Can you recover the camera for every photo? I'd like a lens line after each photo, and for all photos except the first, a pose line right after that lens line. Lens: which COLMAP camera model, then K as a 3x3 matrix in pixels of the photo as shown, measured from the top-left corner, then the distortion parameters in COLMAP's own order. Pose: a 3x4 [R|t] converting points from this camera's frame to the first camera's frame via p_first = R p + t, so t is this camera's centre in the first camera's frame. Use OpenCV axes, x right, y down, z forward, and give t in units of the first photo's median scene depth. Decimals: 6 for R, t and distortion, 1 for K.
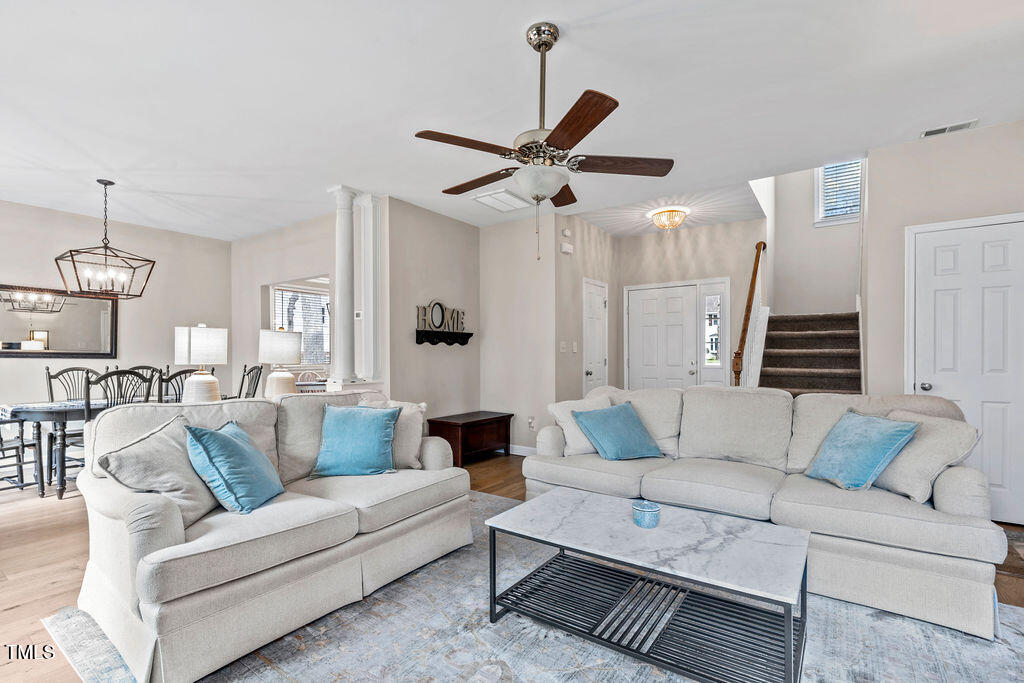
lens RADIAL K [[470.5, 0, 509.6], [0, 470.5, 356.2], [0, 0, 1]] dist [0.000417, 0.000193]
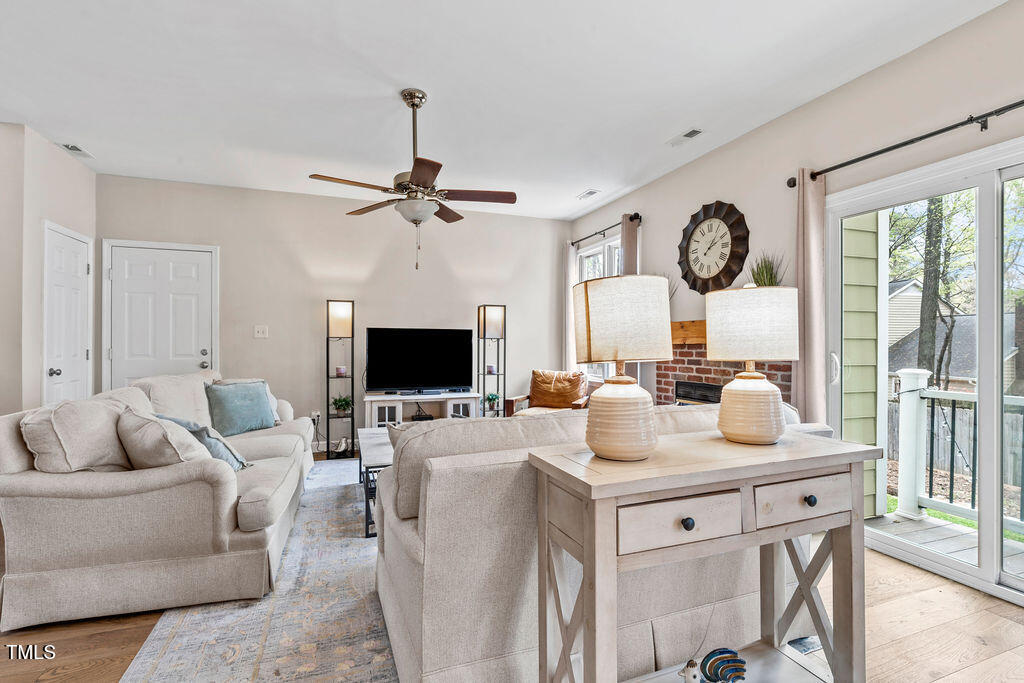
lens RADIAL K [[465.0, 0, 514.4], [0, 465.0, 345.3], [0, 0, 1]] dist [-0.006262, 0.000405]
pose [[-0.826662, -0.002539, 0.562693, -0.471886], [0.003152, 0.999953, 0.009144, -0.002838], [-0.562690, 0.009333, -0.826615, 1.024275]]
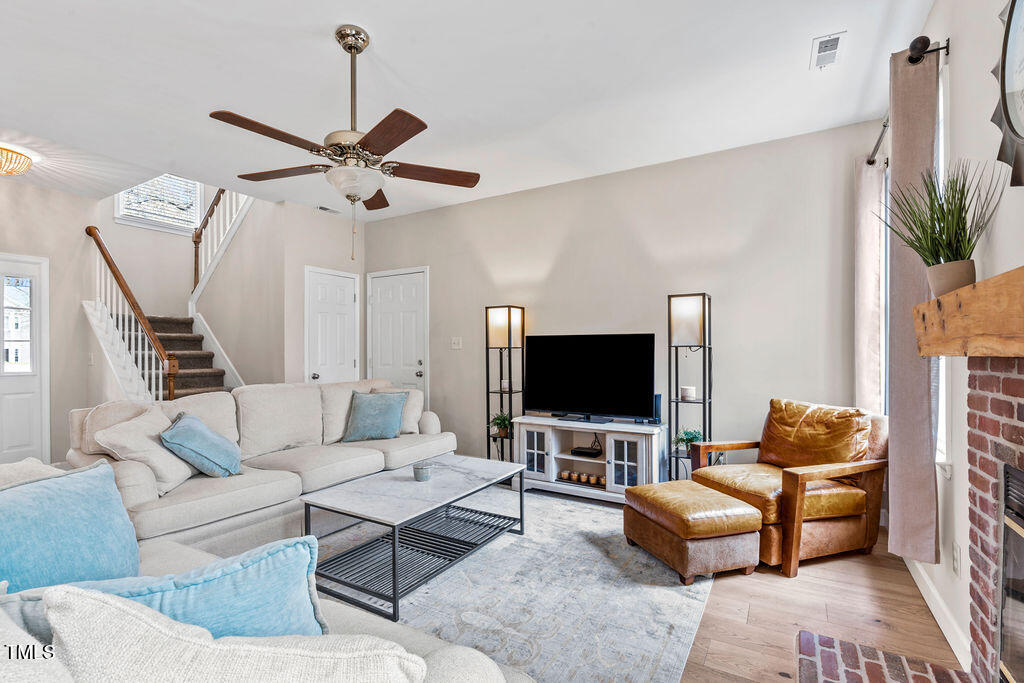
lens RADIAL K [[473.9, 0, 511.5], [0, 473.9, 354.3], [0, 0, 1]] dist [-0.014563, 0.000211]
pose [[-0.081082, -0.002617, 0.996704, -0.513785], [0.011766, 0.999924, 0.003582, -0.002409], [-0.996638, 0.012018, -0.081046, 0.401338]]
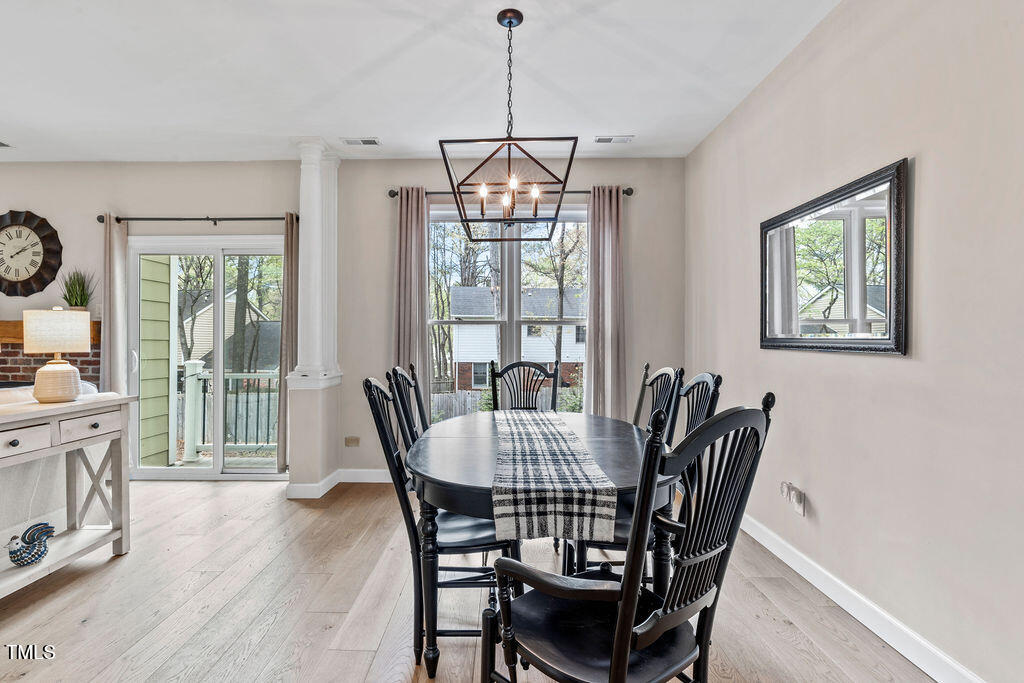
lens RADIAL K [[485.9, 0, 490.5], [0, 485.9, 342.4], [0, 0, 1]] dist [-0.004513, 0.000017]
pose [[-0.832595, -0.003306, -0.553873, -0.534530], [-0.004737, 0.999988, 0.001151, -0.004094], [0.553862, 0.003582, -0.832601, 1.422552]]
